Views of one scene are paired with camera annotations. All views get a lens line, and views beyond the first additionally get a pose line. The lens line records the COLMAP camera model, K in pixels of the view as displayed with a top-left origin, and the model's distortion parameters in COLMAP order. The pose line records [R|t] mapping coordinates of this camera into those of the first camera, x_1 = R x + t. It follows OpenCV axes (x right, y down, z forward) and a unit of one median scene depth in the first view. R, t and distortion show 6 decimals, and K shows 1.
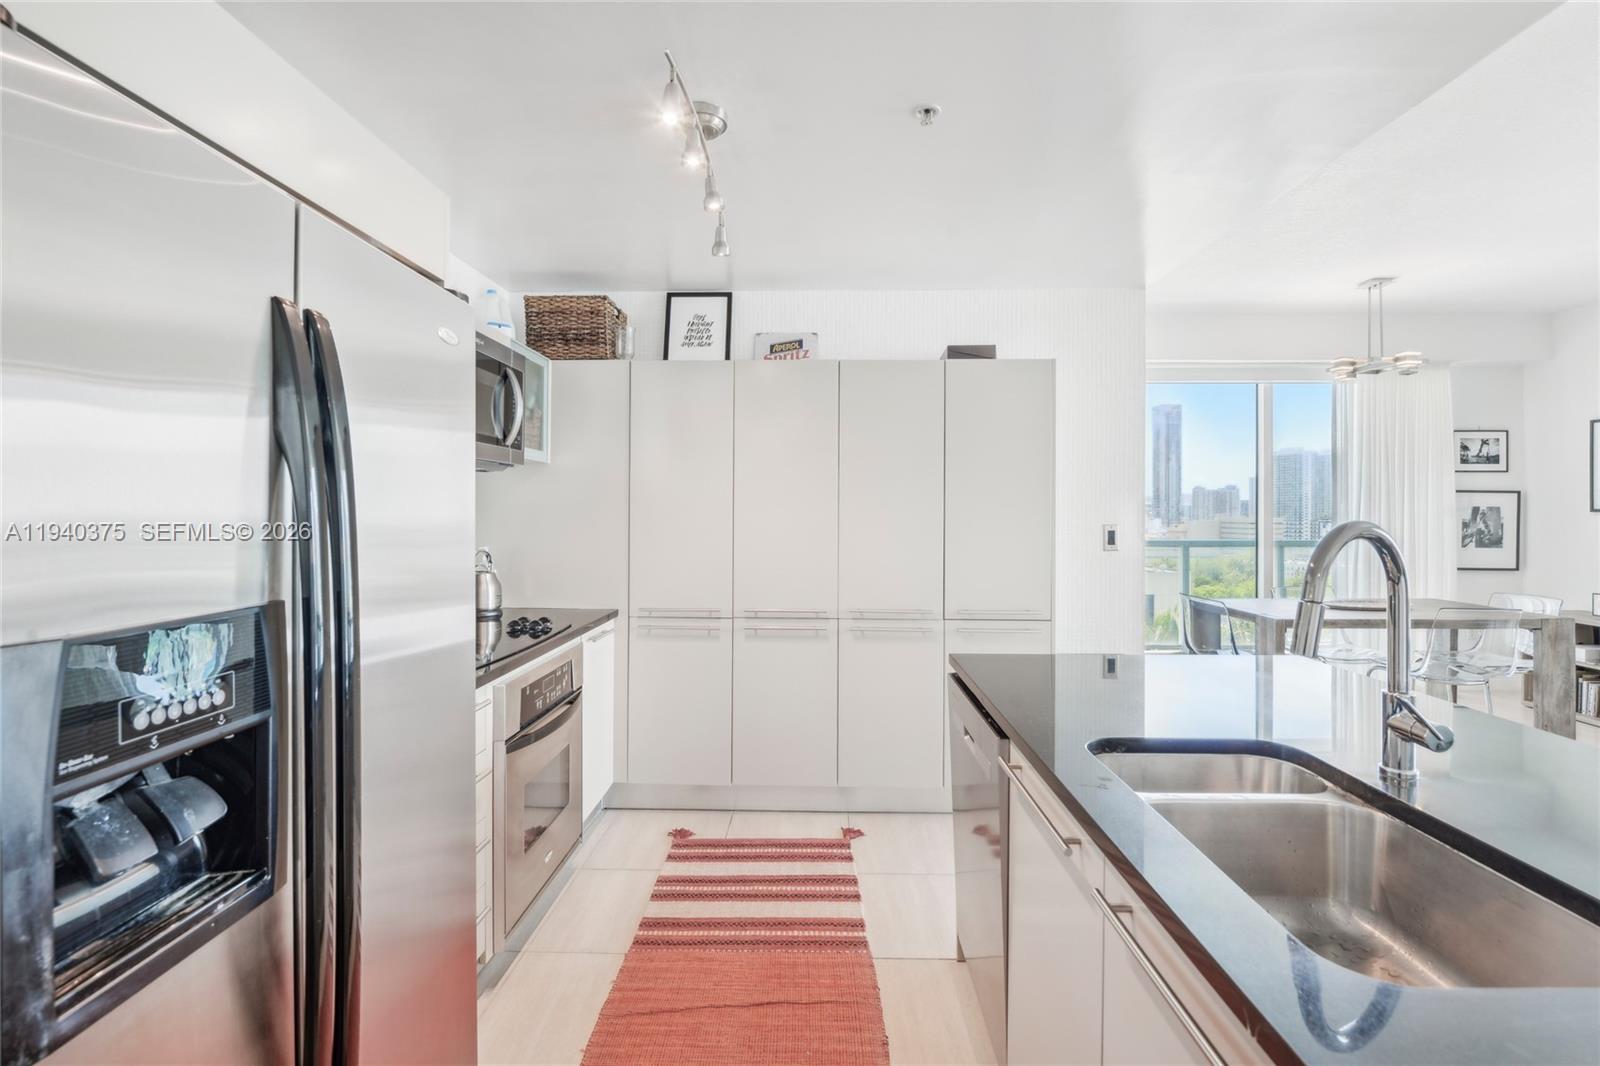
lens RADIAL K [[724.0, 0, 797.5], [0, 724.0, 508.2], [0, 0, 1]] dist [-0.010723, 0.000009]
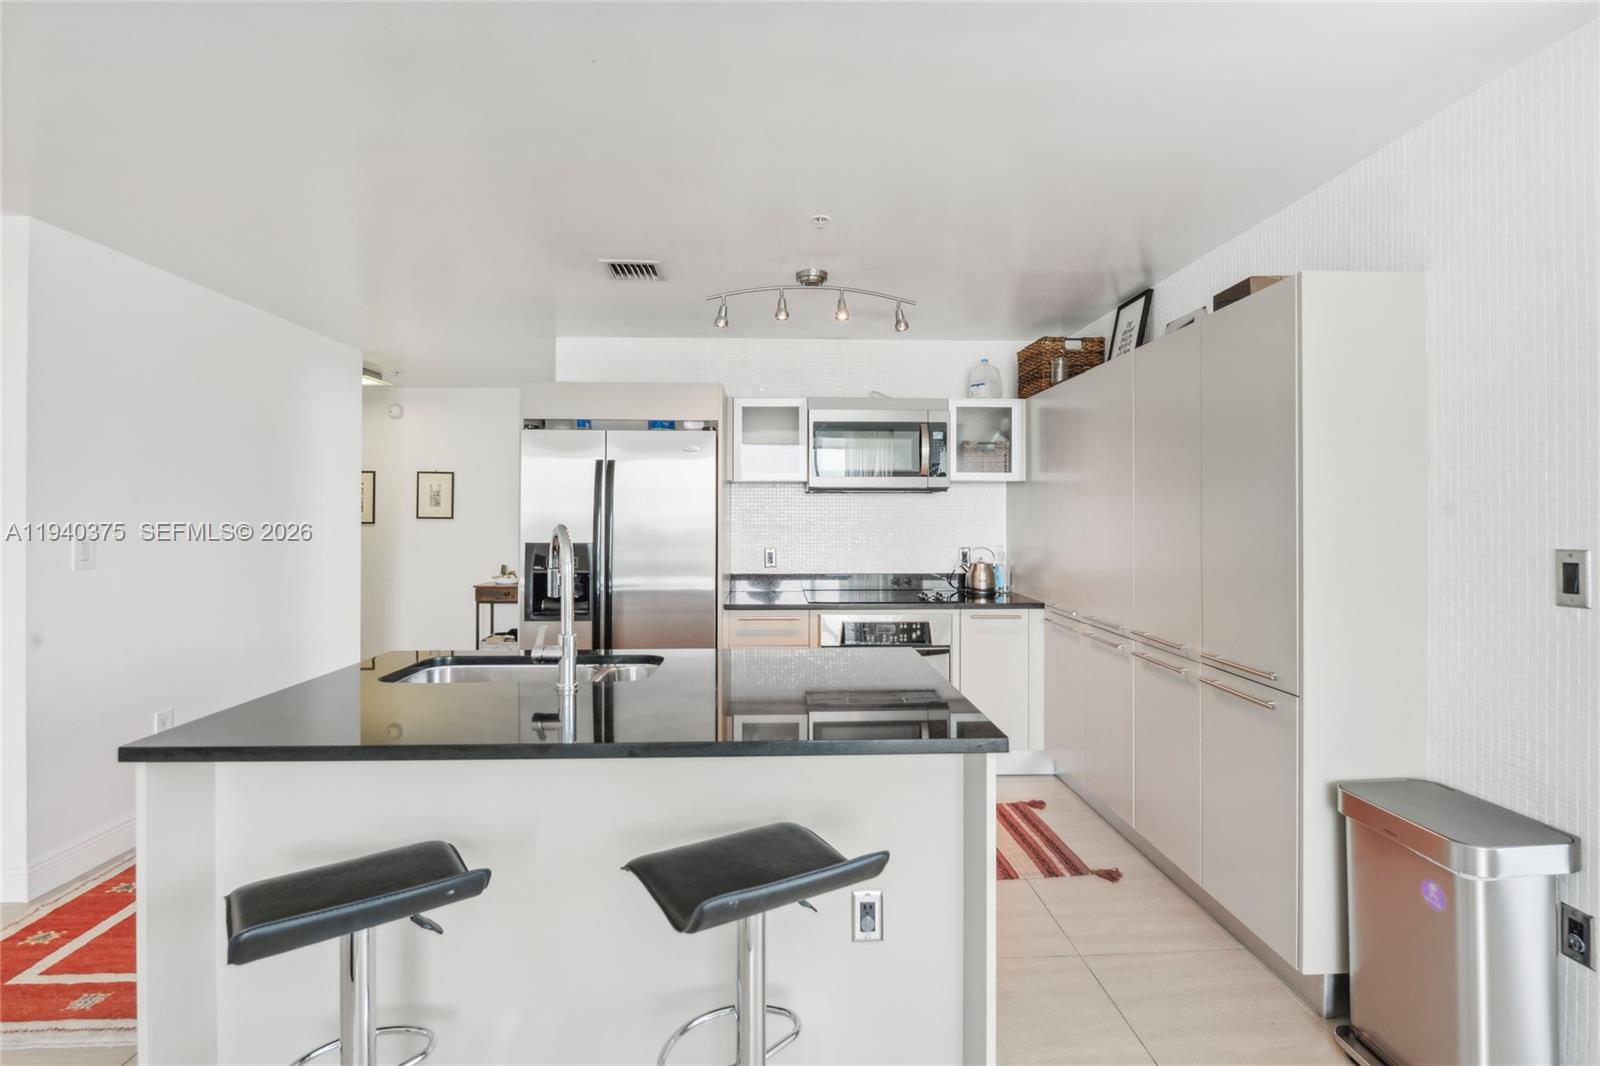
lens RADIAL K [[752.7, 0, 806.1], [0, 752.7, 510.8], [0, 0, 1]] dist [0.015162, 0.000062]
pose [[0.080195, -0.009795, -0.996731, 0.855012], [0.003381, 0.999949, -0.009555, 0.001233], [0.996773, -0.002604, 0.080224, 0.469447]]
